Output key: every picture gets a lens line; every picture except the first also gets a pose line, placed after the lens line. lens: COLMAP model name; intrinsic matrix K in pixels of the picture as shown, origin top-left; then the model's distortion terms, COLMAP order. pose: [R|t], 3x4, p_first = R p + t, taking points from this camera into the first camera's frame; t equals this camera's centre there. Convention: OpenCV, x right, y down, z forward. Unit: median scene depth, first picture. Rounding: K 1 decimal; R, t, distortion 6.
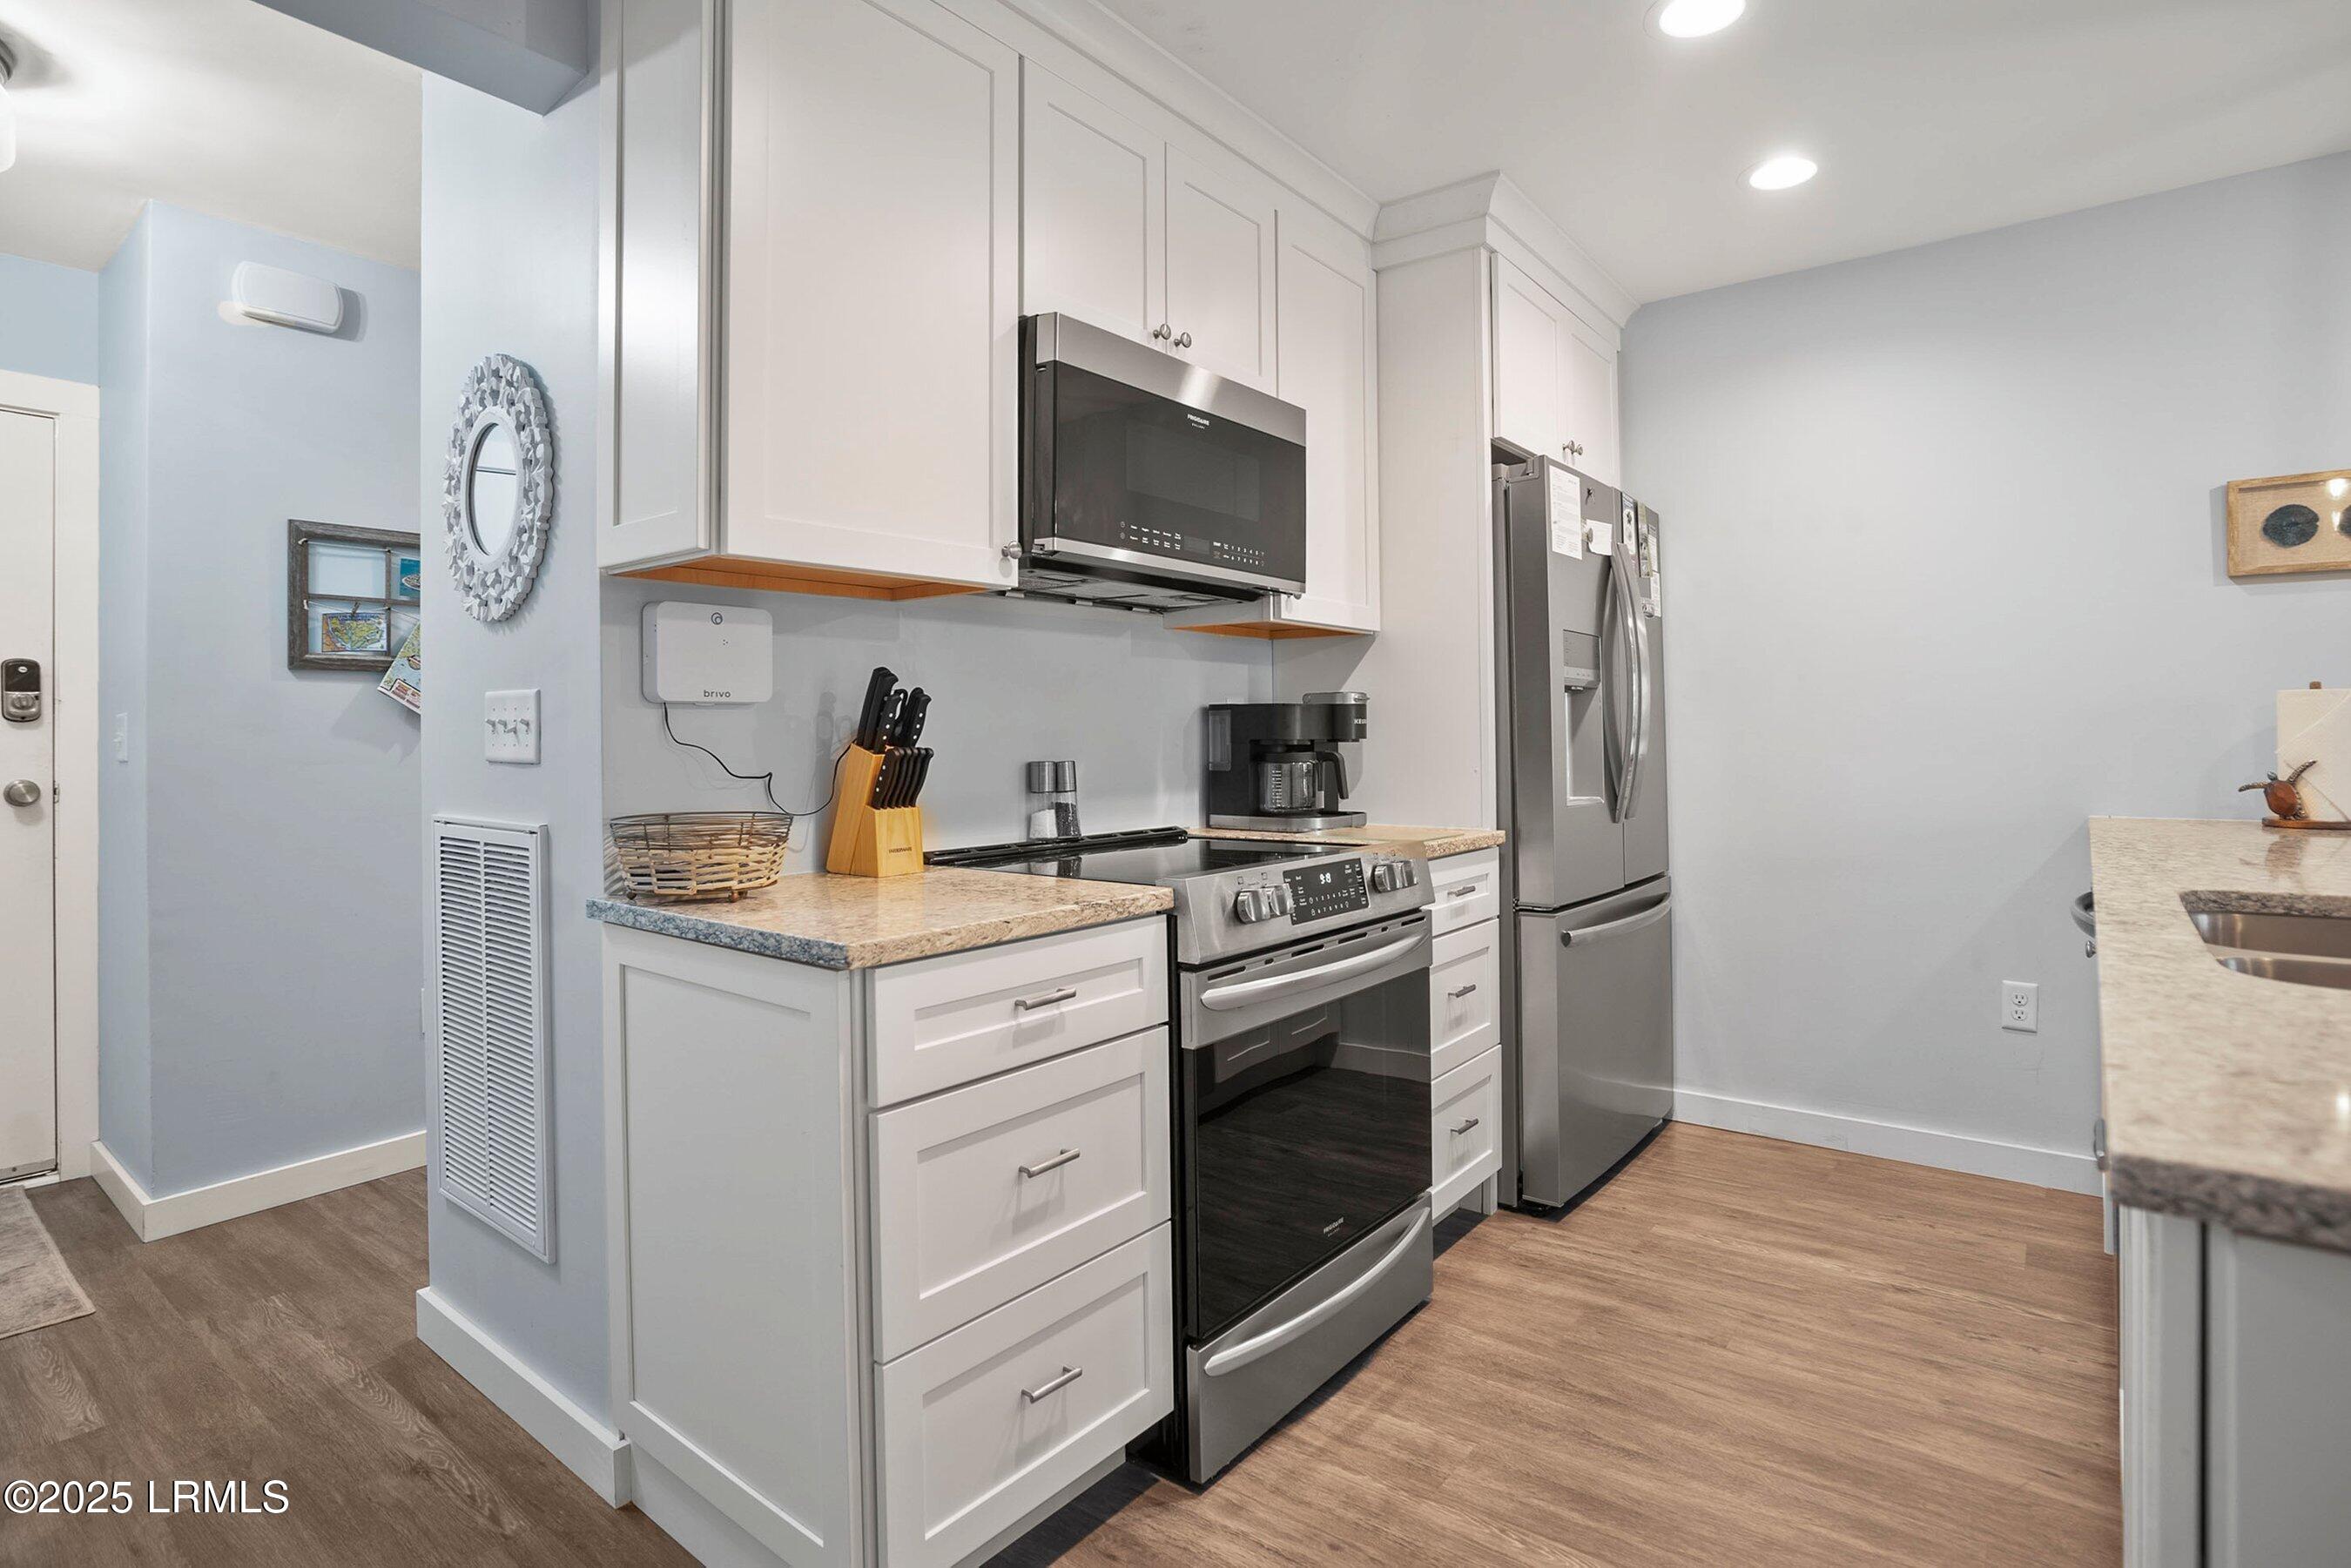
lens RADIAL K [[1150.9, 0, 1178.2], [0, 1150.9, 723.8], [0, 0, 1]] dist [-0.015385, 0.001894]
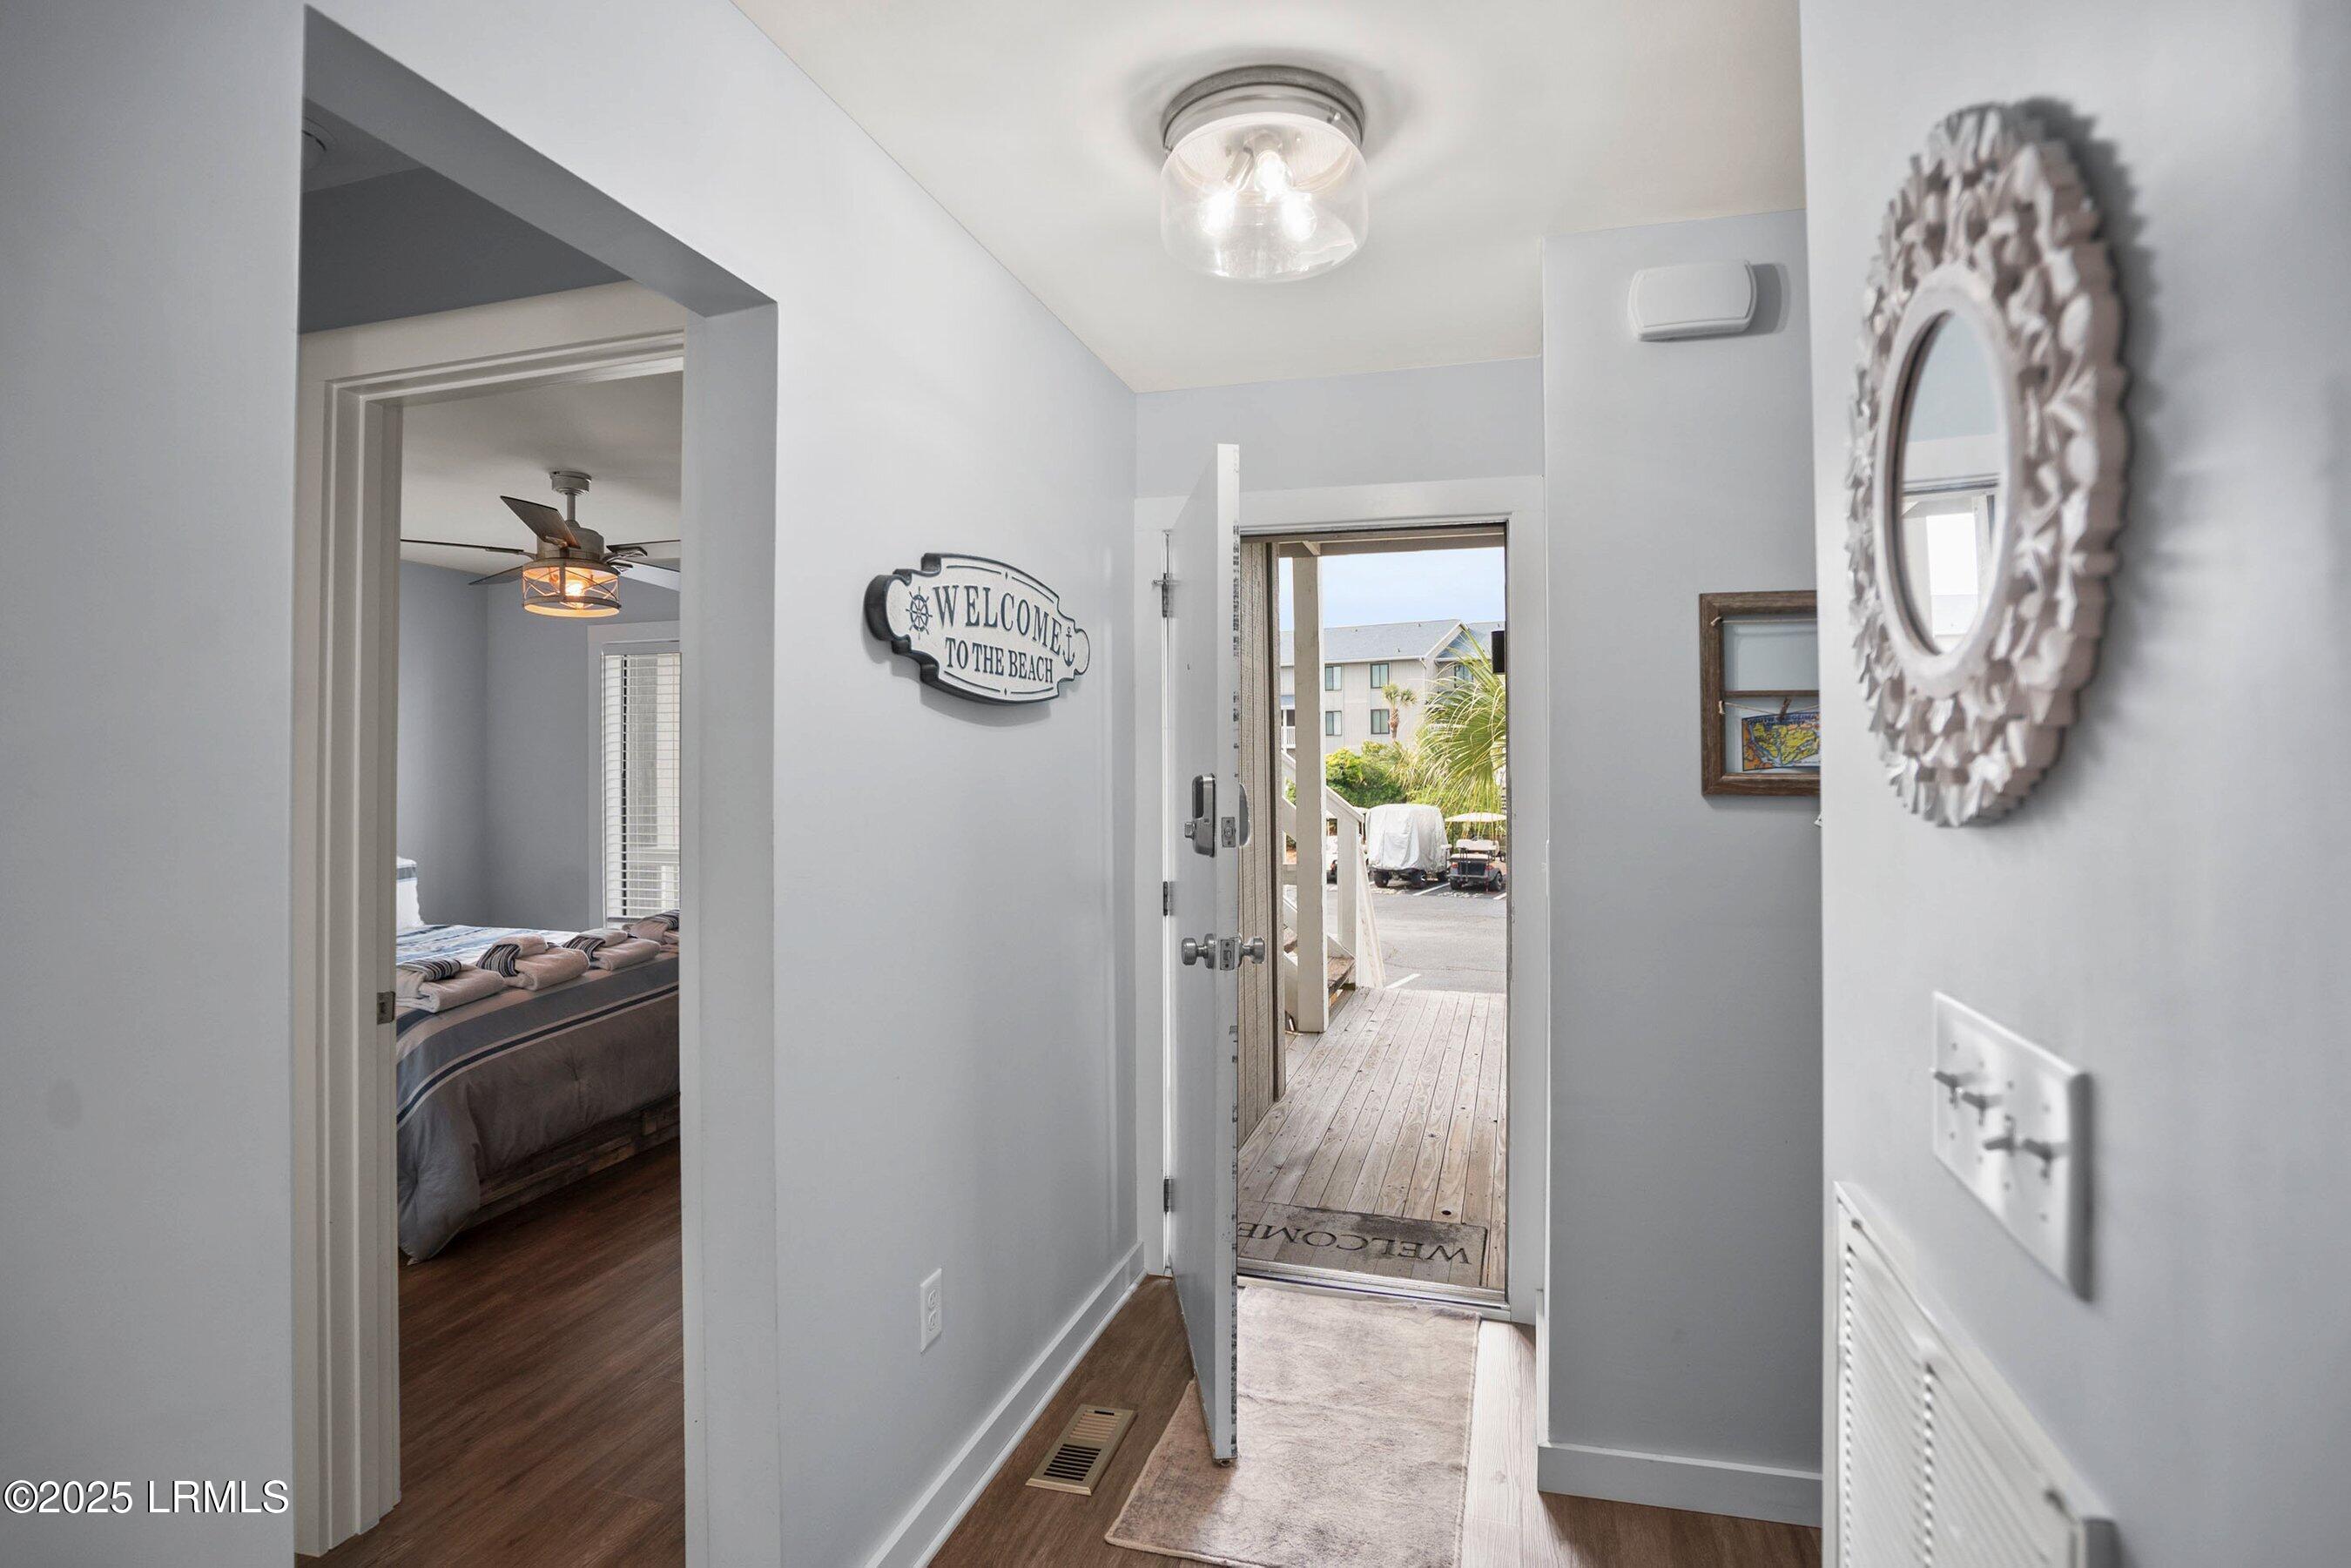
lens RADIAL K [[1150.9, 0, 1158.2], [0, 1150.9, 735.3], [0, 0, 1]] dist [-0.015385, 0.001894]
pose [[0.376818, -0.021483, -0.926038, -0.340820], [0.003360, 0.999756, -0.021826, -0.112723], [0.926281, 0.005113, 0.376798, 0.606589]]
